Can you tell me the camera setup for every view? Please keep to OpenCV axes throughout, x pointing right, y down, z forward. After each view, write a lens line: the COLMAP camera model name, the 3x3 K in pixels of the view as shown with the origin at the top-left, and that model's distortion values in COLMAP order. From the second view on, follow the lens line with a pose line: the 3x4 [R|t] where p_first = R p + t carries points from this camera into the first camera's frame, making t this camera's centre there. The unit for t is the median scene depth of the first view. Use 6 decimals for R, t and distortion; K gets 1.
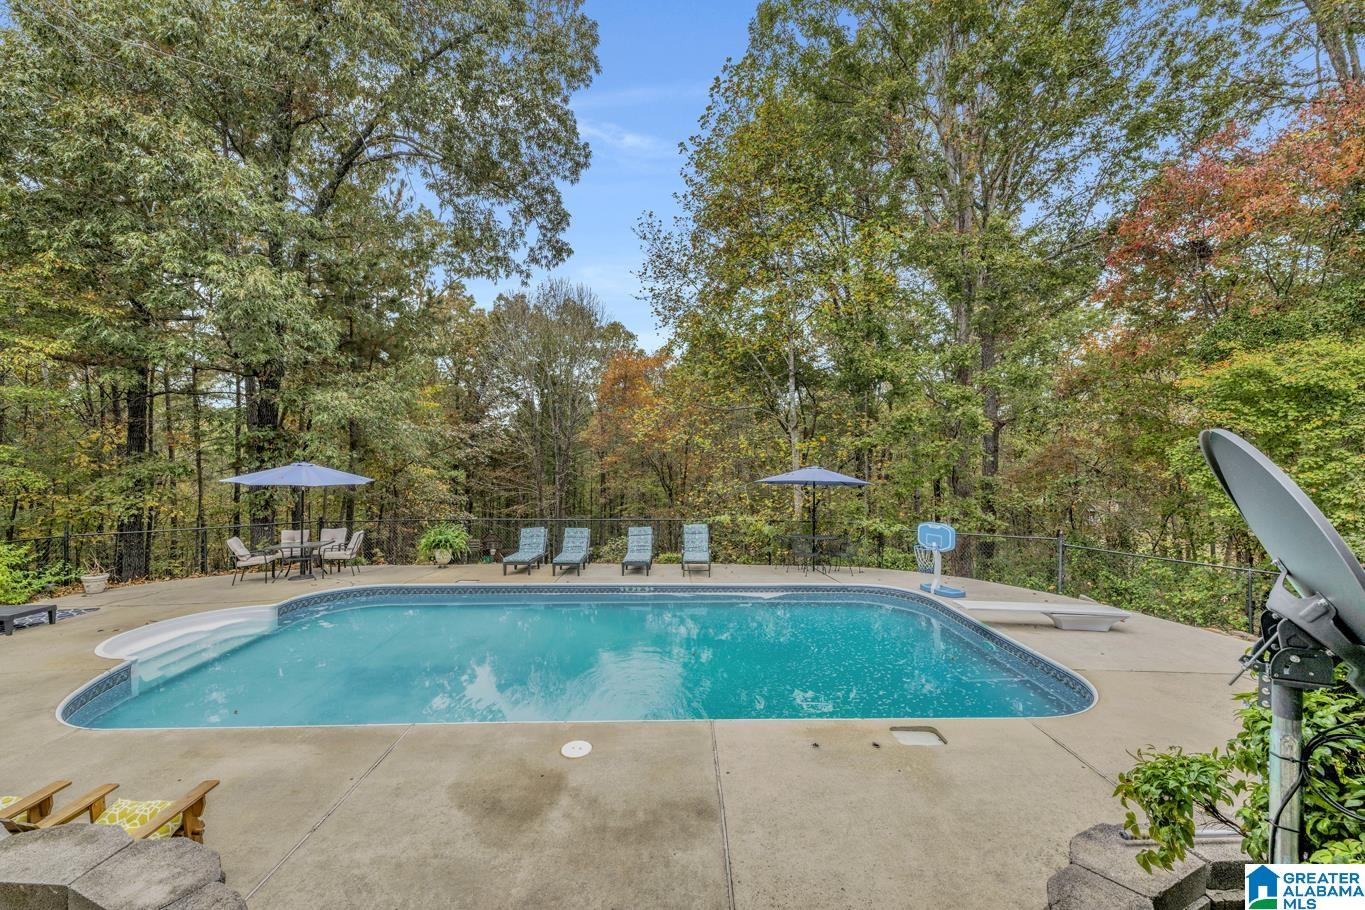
lens RADIAL K [[538.2, 0, 681.0], [0, 538.2, 459.8], [0, 0, 1]] dist [0.000327, -0.000239]
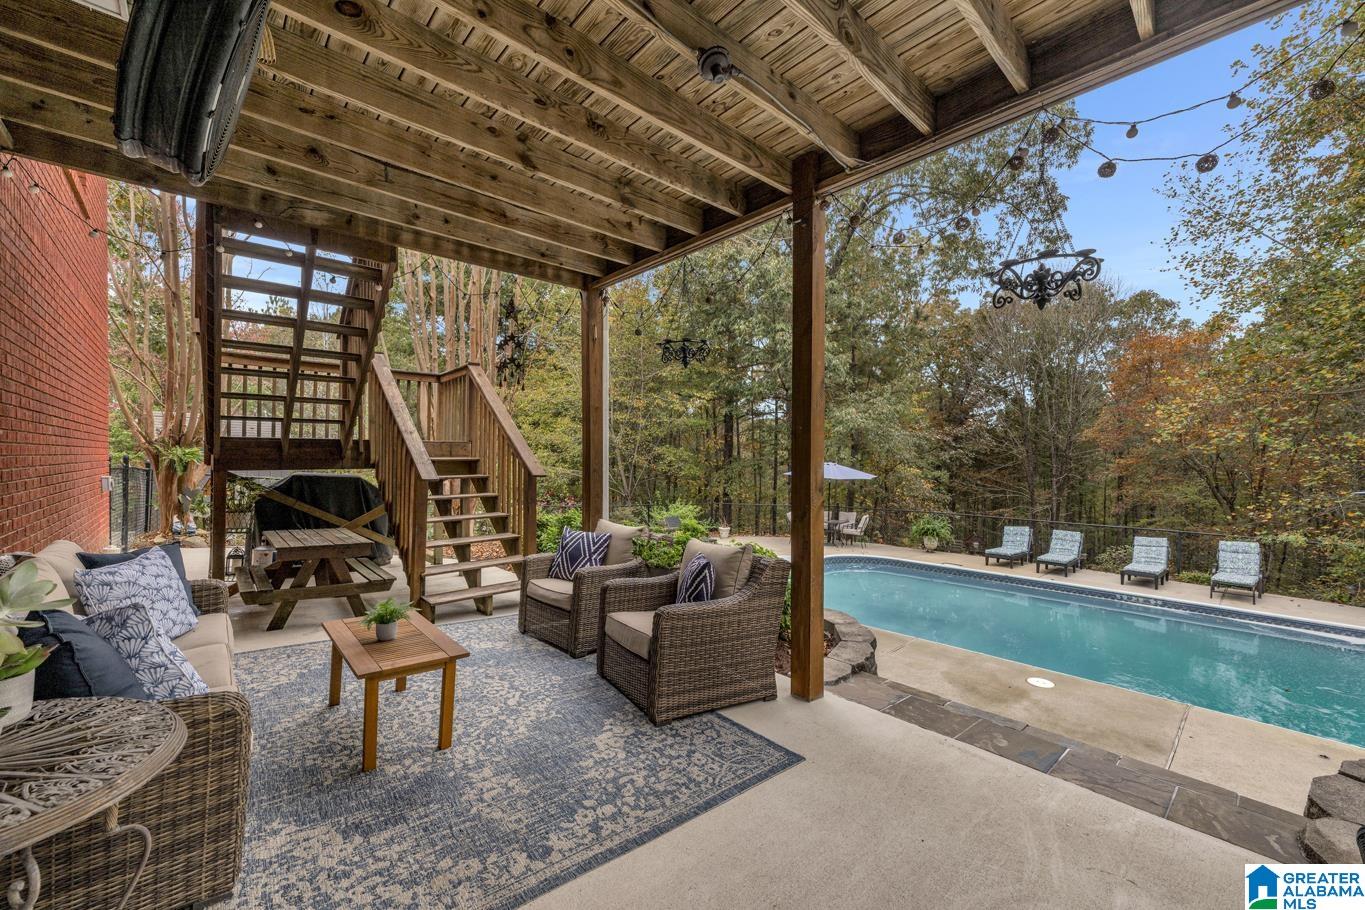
lens RADIAL K [[538.2, 0, 681.1], [0, 538.2, 457.8], [0, 0, 1]] dist [0.000327, -0.000239]
pose [[0.667018, 0.003795, -0.745032, 0.045509], [-0.006729, 0.999977, -0.000931, -0.001644], [0.745011, 0.005634, 0.667028, -0.123741]]
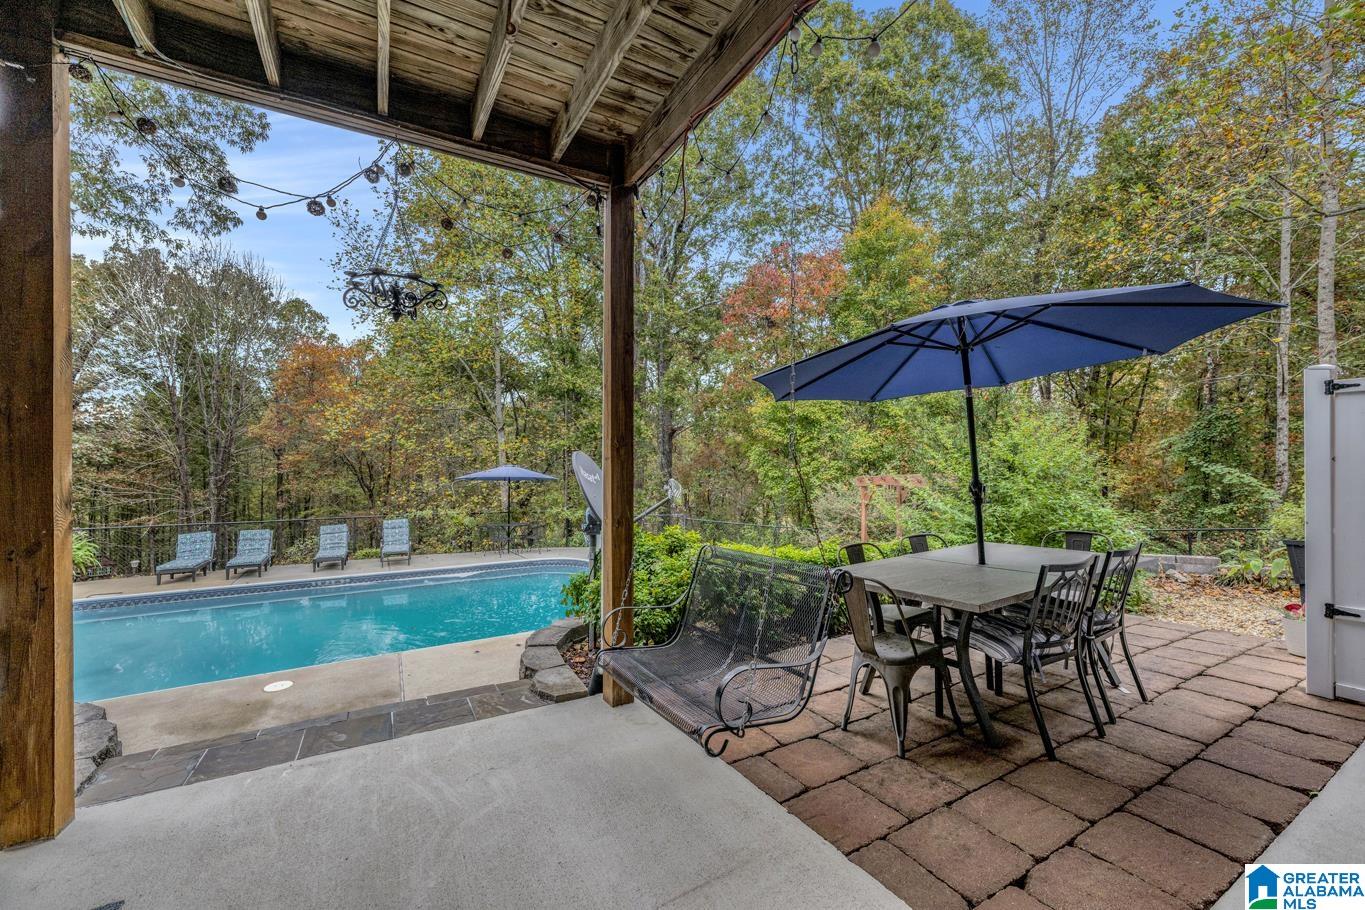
lens RADIAL K [[538.2, 0, 684.1], [0, 538.2, 459.3], [0, 0, 1]] dist [0.000327, -0.000239]
pose [[0.875294, -0.000043, 0.483591, 0.007313], [-0.001214, 0.999997, 0.002287, -0.001750], [-0.483589, -0.002589, 0.875291, -0.135142]]
